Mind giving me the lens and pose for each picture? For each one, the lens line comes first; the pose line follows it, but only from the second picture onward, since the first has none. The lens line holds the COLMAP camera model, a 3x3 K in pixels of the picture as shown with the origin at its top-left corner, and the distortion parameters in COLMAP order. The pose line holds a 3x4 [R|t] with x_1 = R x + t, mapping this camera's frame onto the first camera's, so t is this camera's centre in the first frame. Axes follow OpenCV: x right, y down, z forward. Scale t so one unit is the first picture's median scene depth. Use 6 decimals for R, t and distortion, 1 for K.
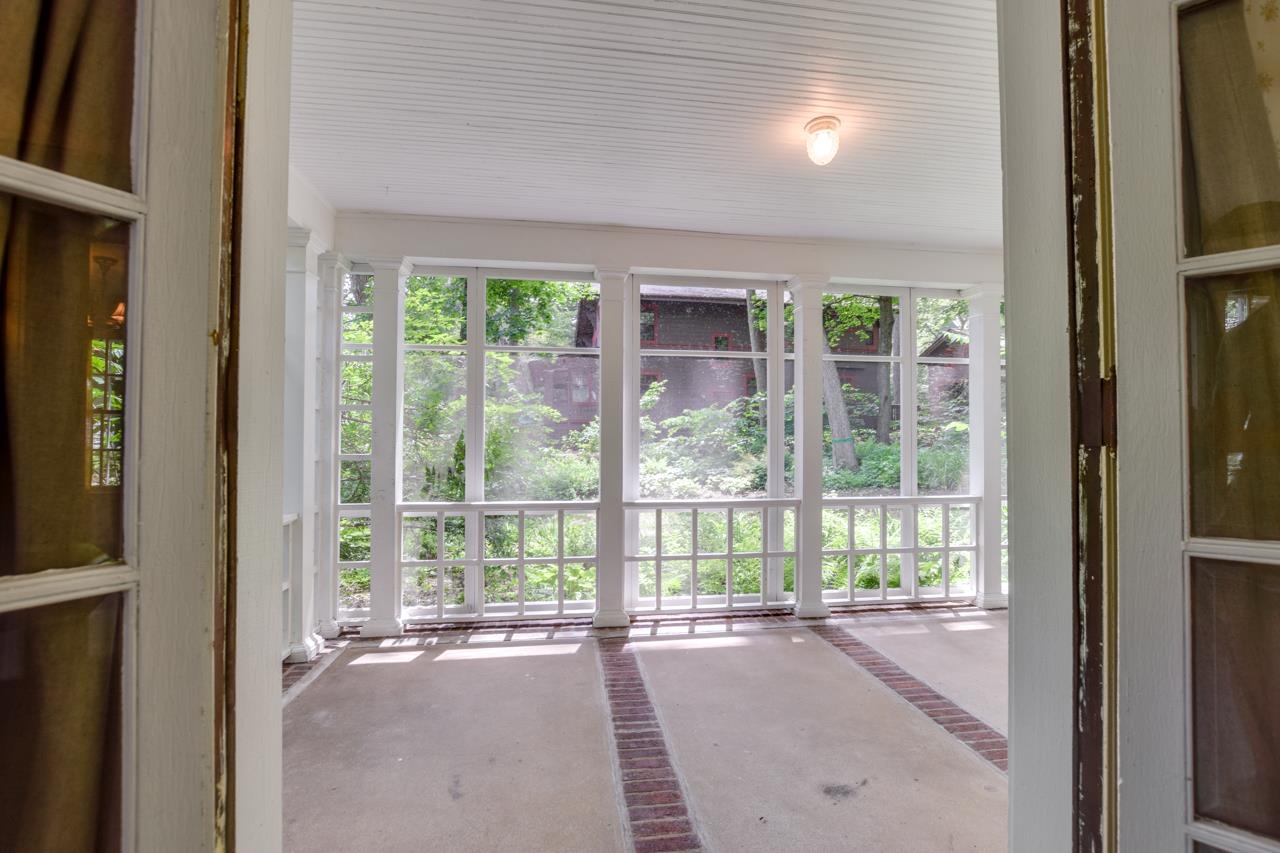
lens RADIAL K [[567.0, 0, 649.6], [0, 567.0, 424.9], [0, 0, 1]] dist [-0.026627, 0.006074]
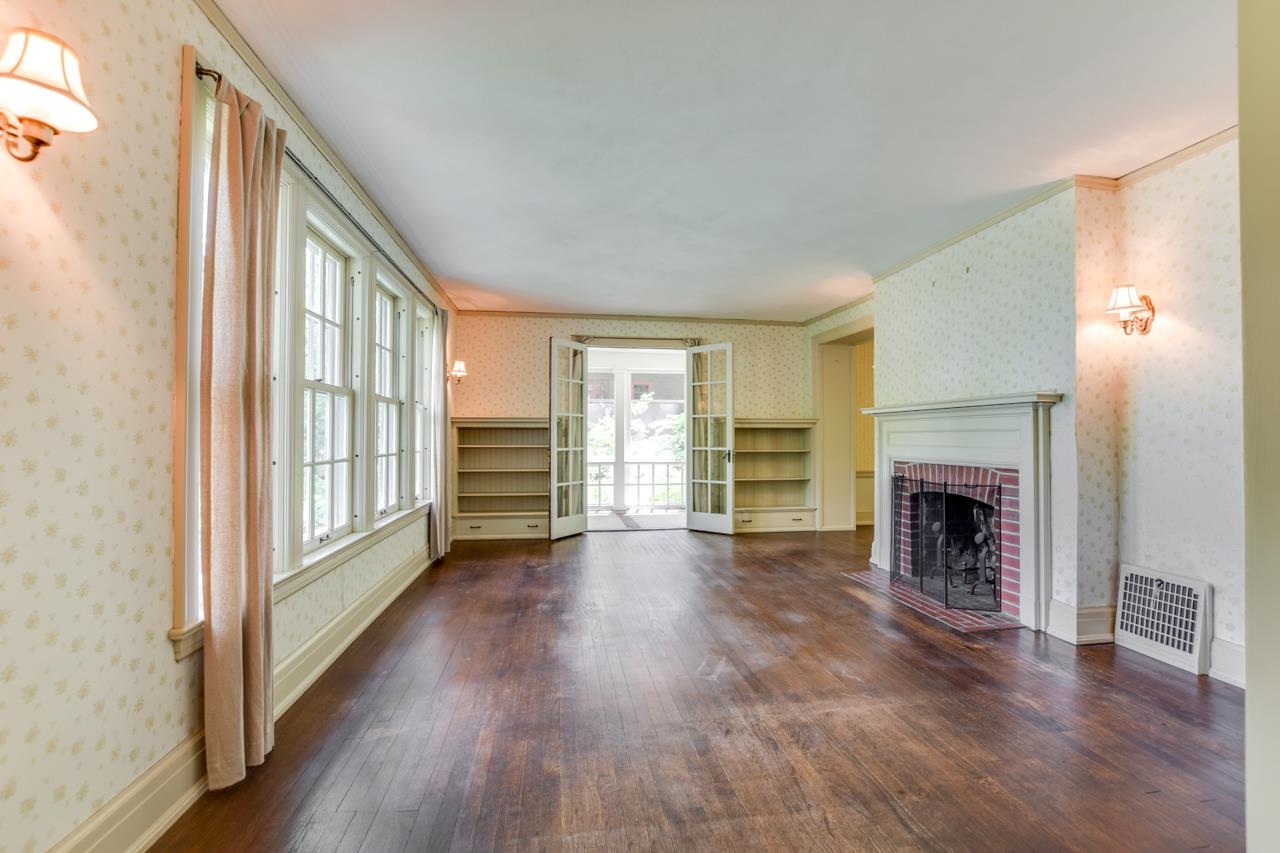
lens RADIAL K [[567.0, 0, 642.1], [0, 567.0, 436.1], [0, 0, 1]] dist [-0.026627, 0.006074]
pose [[0.999987, -0.002556, -0.004512, 0.041776], [0.002661, 0.999719, 0.023545, -0.035445], [0.004450, -0.023557, 0.999713, -1.453915]]
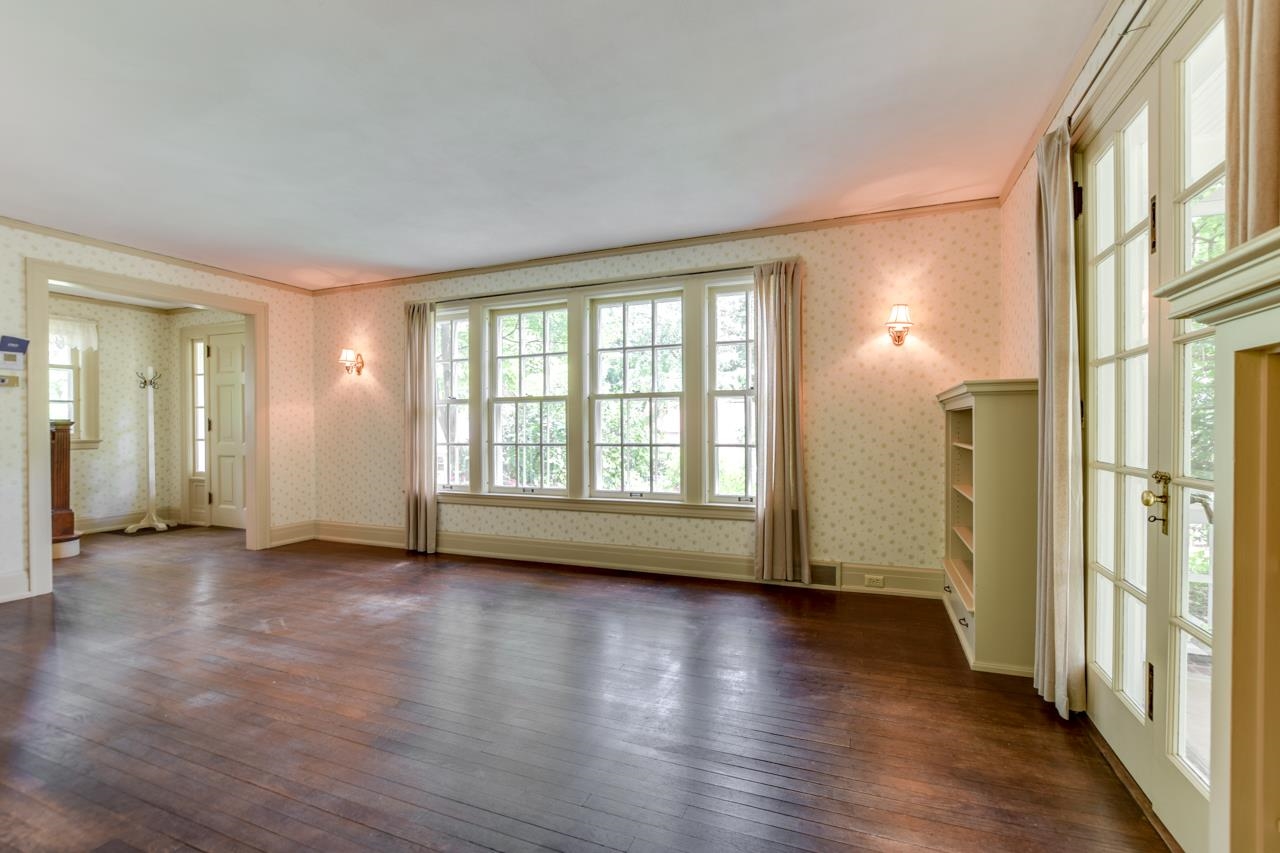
lens RADIAL K [[567.0, 0, 650.6], [0, 567.0, 428.0], [0, 0, 1]] dist [-0.026627, 0.006074]
pose [[-0.501440, 0.002628, -0.865189, 0.535835], [0.025239, 0.999614, -0.011591, -0.000216], [0.864824, -0.027648, -0.501313, 0.075612]]
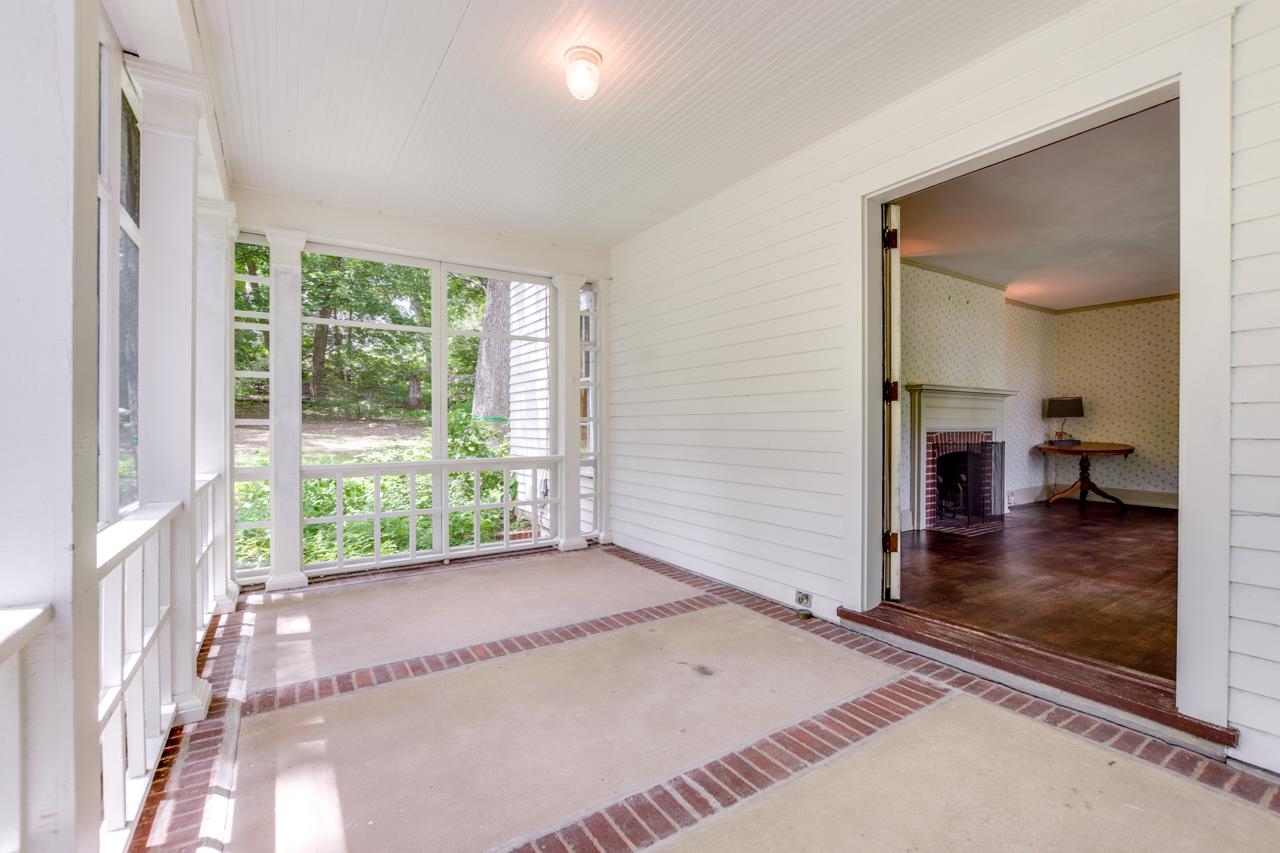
lens RADIAL K [[567.0, 0, 648.1], [0, 567.0, 427.7], [0, 0, 1]] dist [-0.026627, 0.006074]
pose [[-0.421124, -0.006313, 0.906981, -0.361659], [-0.024933, 0.999678, -0.004619, 0.054220], [-0.906660, -0.024558, -0.421146, 0.796197]]
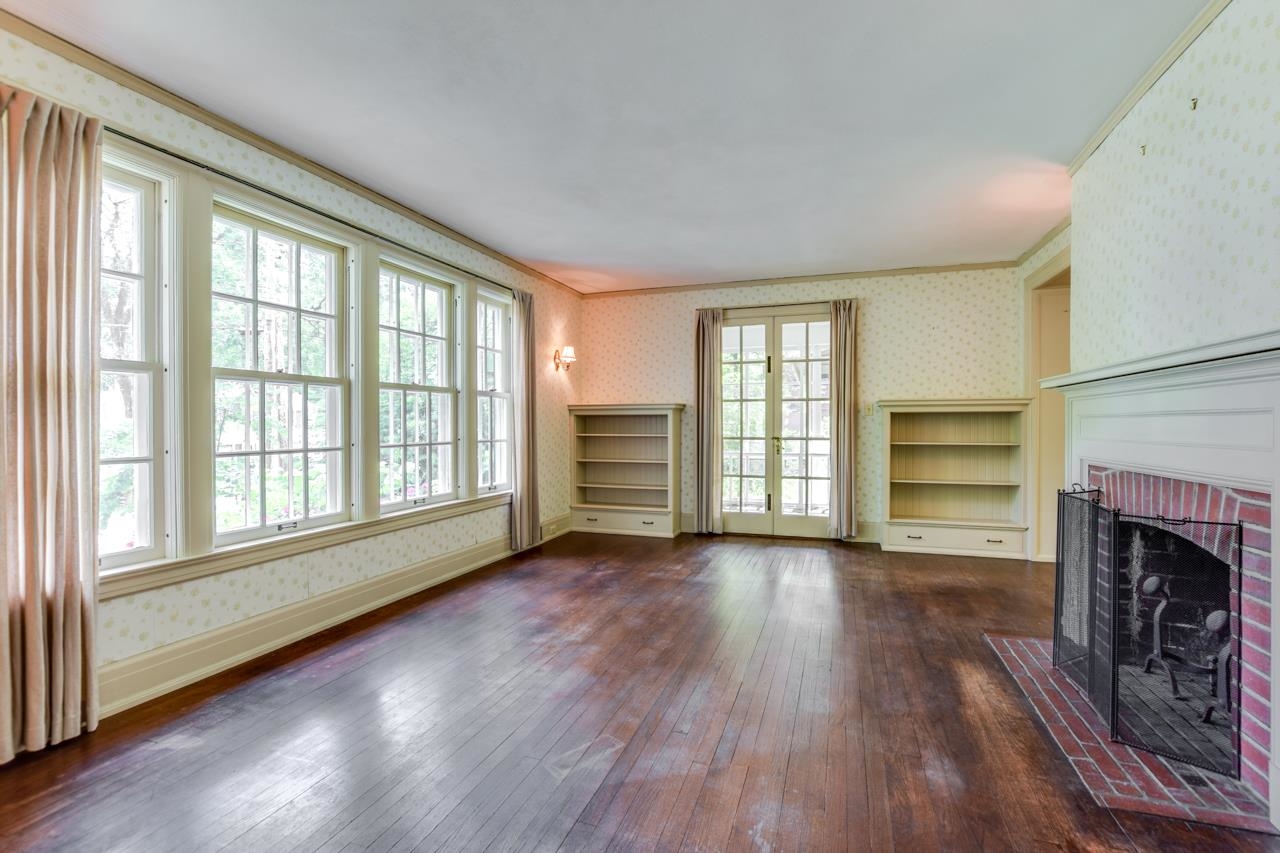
lens RADIAL K [[567.0, 0, 641.2], [0, 567.0, 435.7], [0, 0, 1]] dist [-0.026627, 0.006074]
pose [[0.884777, 0.004478, -0.465994, 0.378091], [0.016195, 0.999054, 0.040350, -0.028504], [0.465734, -0.043248, 0.883867, -1.169156]]
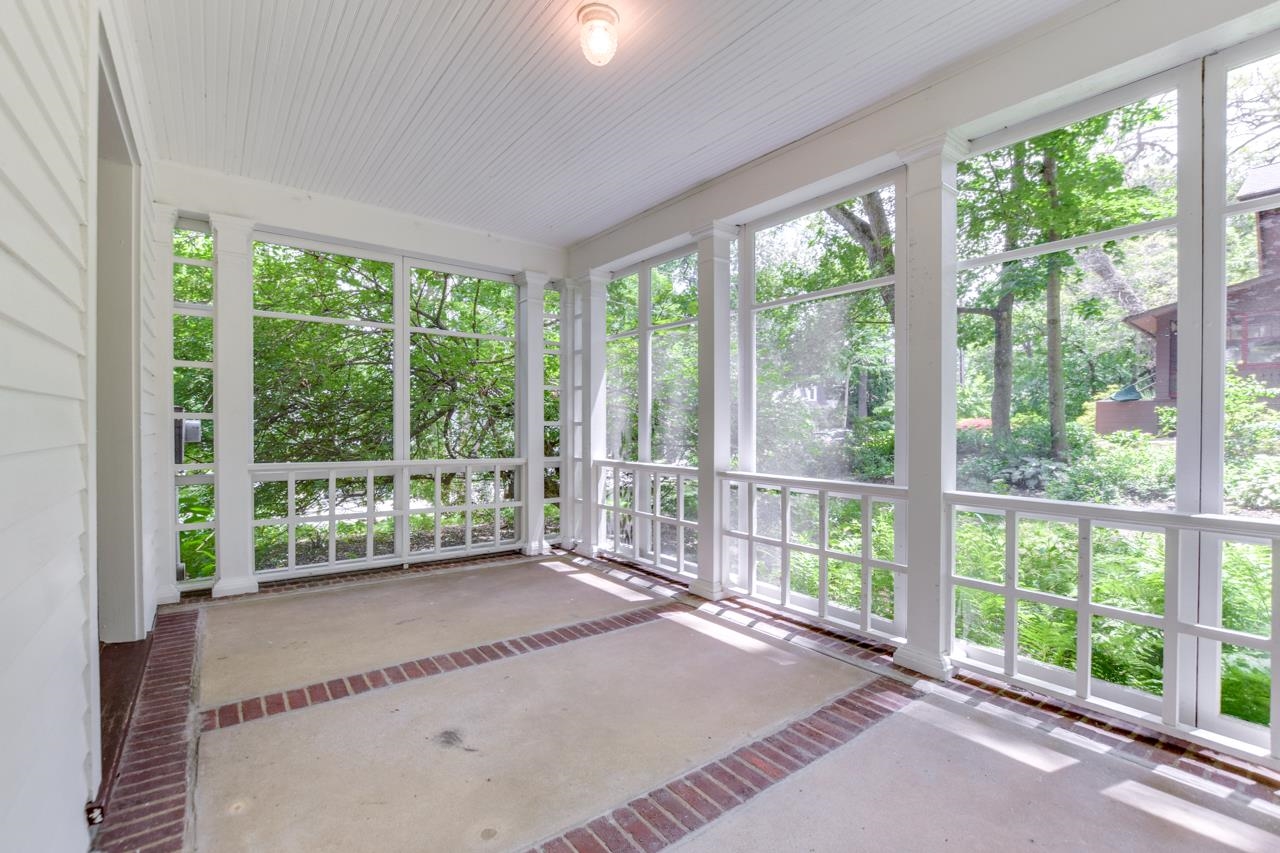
lens RADIAL K [[567.0, 0, 640.1], [0, 567.0, 431.9], [0, 0, 1]] dist [-0.026627, 0.006074]
pose [[0.484862, 0.010338, -0.874529, 0.663699], [0.022436, 0.999454, 0.024255, 0.041894], [0.874303, -0.031381, 0.484366, 0.395630]]
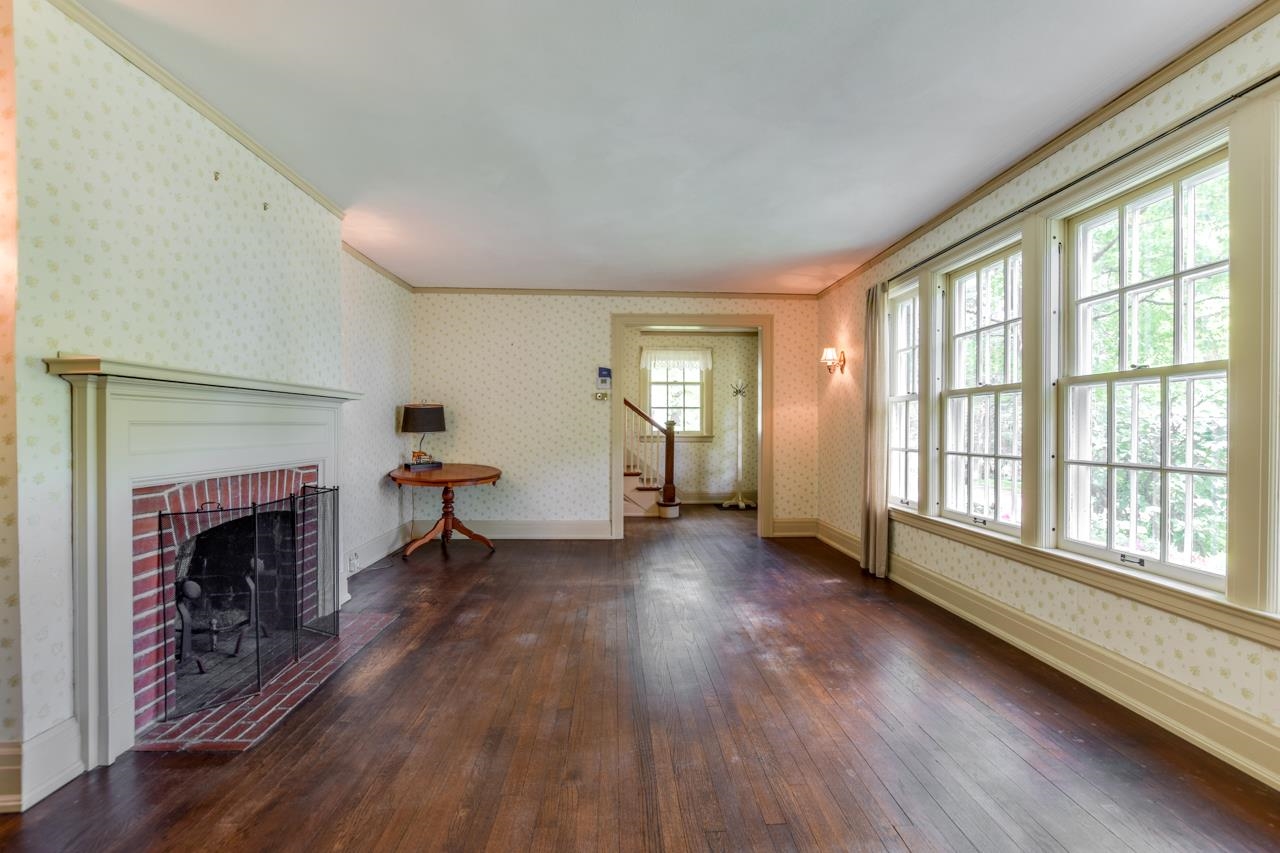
lens RADIAL K [[567.0, 0, 646.4], [0, 567.0, 429.4], [0, 0, 1]] dist [-0.026627, 0.006074]
pose [[-0.995593, -0.006553, 0.093555, 0.046577], [-0.008391, 0.999779, -0.019265, -0.004245], [-0.093408, -0.019965, -0.995428, 0.122186]]
